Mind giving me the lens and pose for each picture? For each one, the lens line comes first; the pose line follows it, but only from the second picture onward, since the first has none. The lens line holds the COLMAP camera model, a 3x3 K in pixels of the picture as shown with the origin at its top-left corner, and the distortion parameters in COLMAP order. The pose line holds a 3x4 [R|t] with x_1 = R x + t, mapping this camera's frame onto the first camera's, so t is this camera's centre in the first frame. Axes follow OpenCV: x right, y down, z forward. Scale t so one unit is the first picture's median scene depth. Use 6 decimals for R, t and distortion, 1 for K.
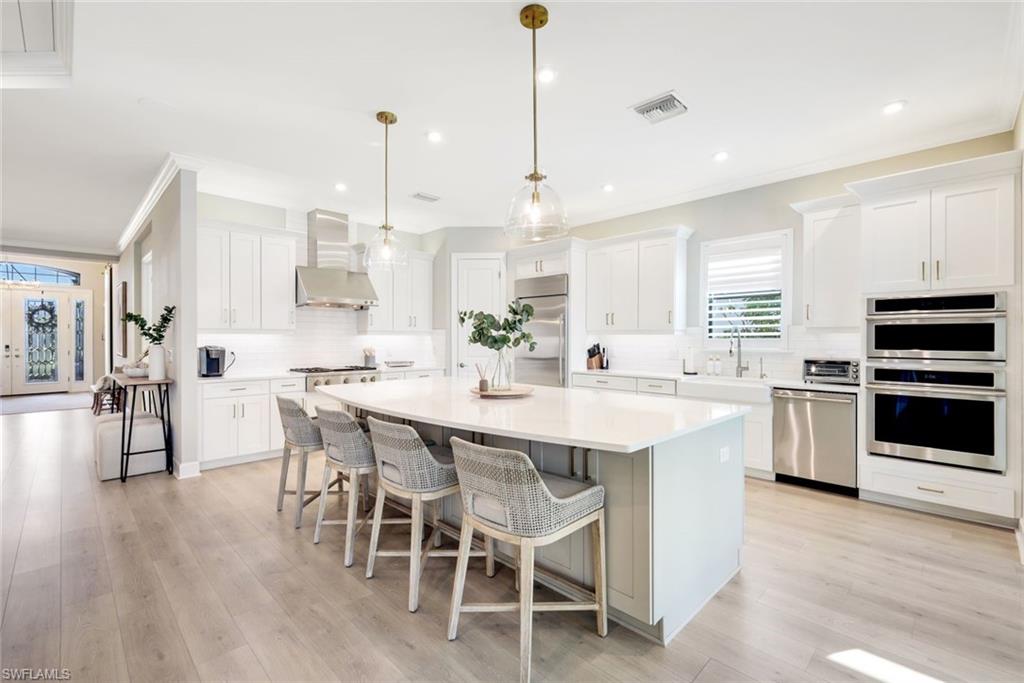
lens RADIAL K [[447.9, 0, 508.3], [0, 447.9, 337.6], [0, 0, 1]] dist [0.015458, -0.000194]
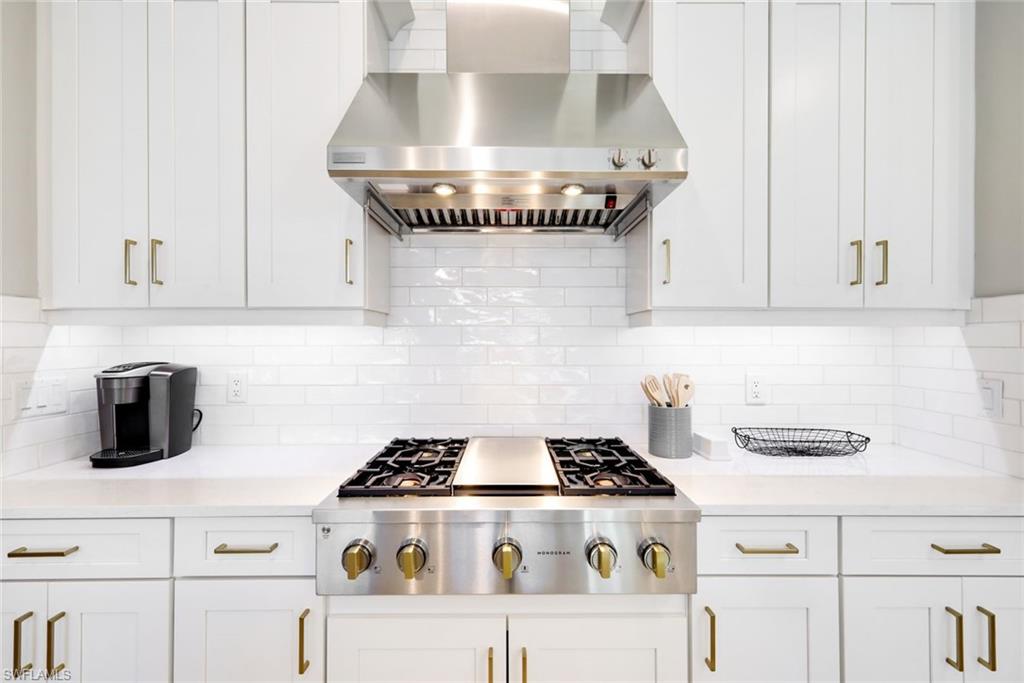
lens RADIAL K [[447.9, 0, 512.5], [0, 447.9, 337.4], [0, 0, 1]] dist [0.015458, -0.000194]
pose [[0.717490, -0.001832, -0.696566, -0.029049], [0.000985, 0.999998, -0.001616, 0.000134], [0.696568, 0.000474, 0.717491, 0.112955]]
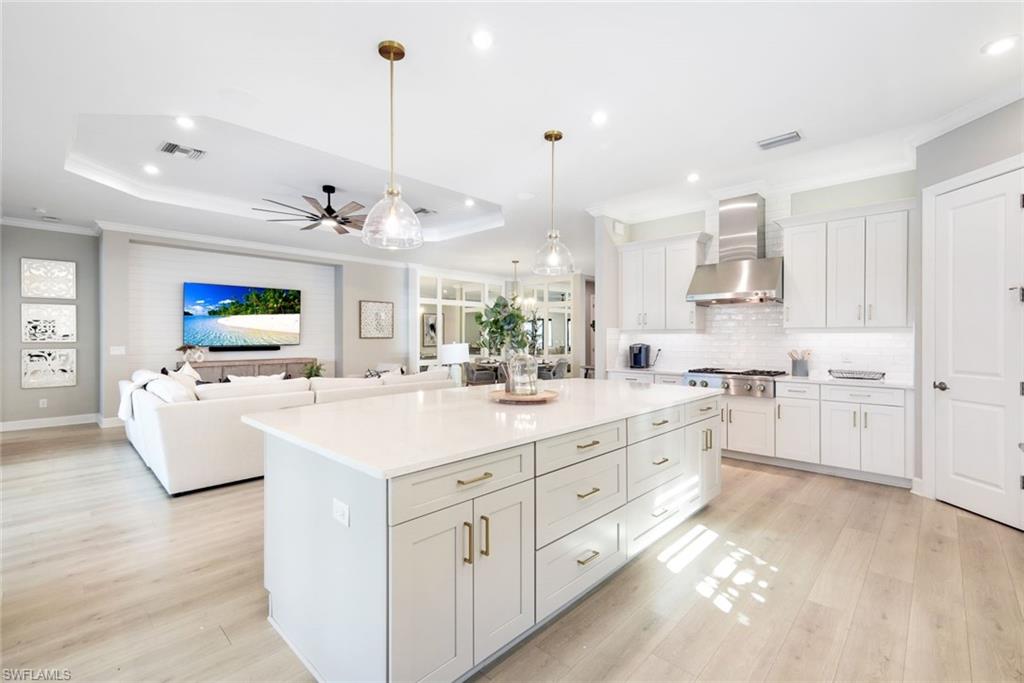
lens RADIAL K [[447.9, 0, 513.8], [0, 447.9, 337.3], [0, 0, 1]] dist [0.015458, -0.000194]
pose [[0.042109, 0.000310, -0.999113, 0.067362], [-0.000542, 1.000000, 0.000288, 0.000130], [0.999113, 0.000530, 0.042109, 0.071382]]
